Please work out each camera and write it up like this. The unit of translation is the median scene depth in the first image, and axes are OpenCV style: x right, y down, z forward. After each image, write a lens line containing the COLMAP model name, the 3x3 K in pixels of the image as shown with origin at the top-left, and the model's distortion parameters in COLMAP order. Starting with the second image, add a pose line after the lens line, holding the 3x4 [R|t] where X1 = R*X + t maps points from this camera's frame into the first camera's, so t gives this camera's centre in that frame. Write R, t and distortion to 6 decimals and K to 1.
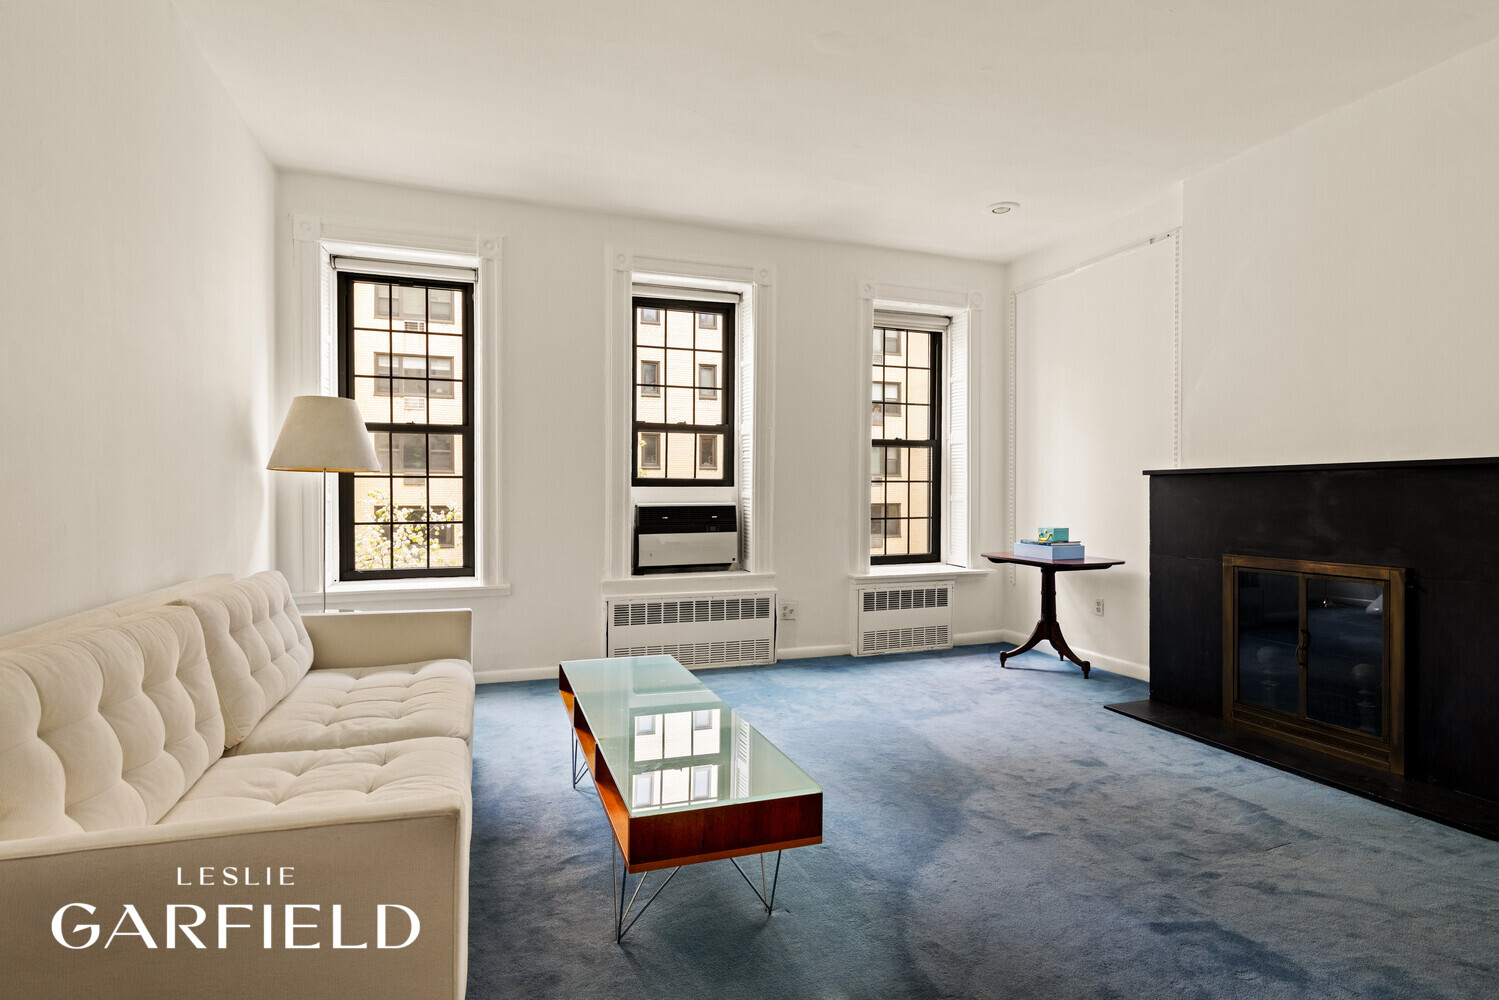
lens RADIAL K [[766.3, 0, 751.7], [0, 766.3, 494.2], [0, 0, 1]] dist [-0.000644, -0.000113]
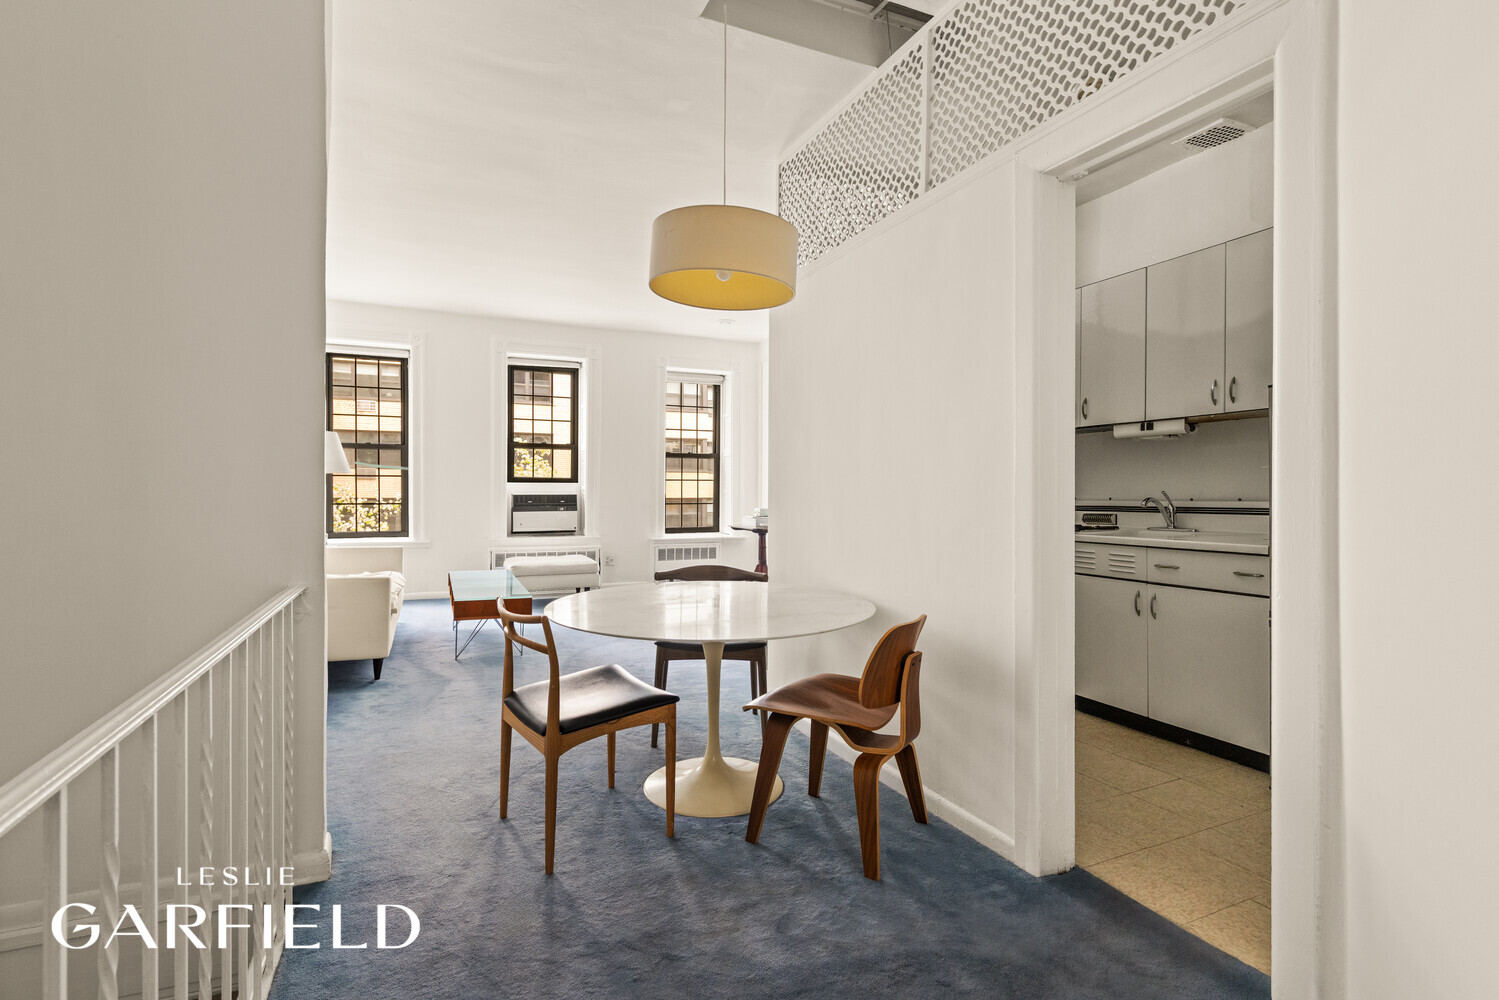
lens RADIAL K [[725.7, 0, 752.4], [0, 725.7, 497.2], [0, 0, 1]] dist [0.001649, 0.000020]
pose [[0.997117, 0.004721, 0.075734, 0.229037], [-0.005461, 0.999939, 0.009574, 0.003774], [-0.075684, -0.009960, 0.997082, -0.545179]]
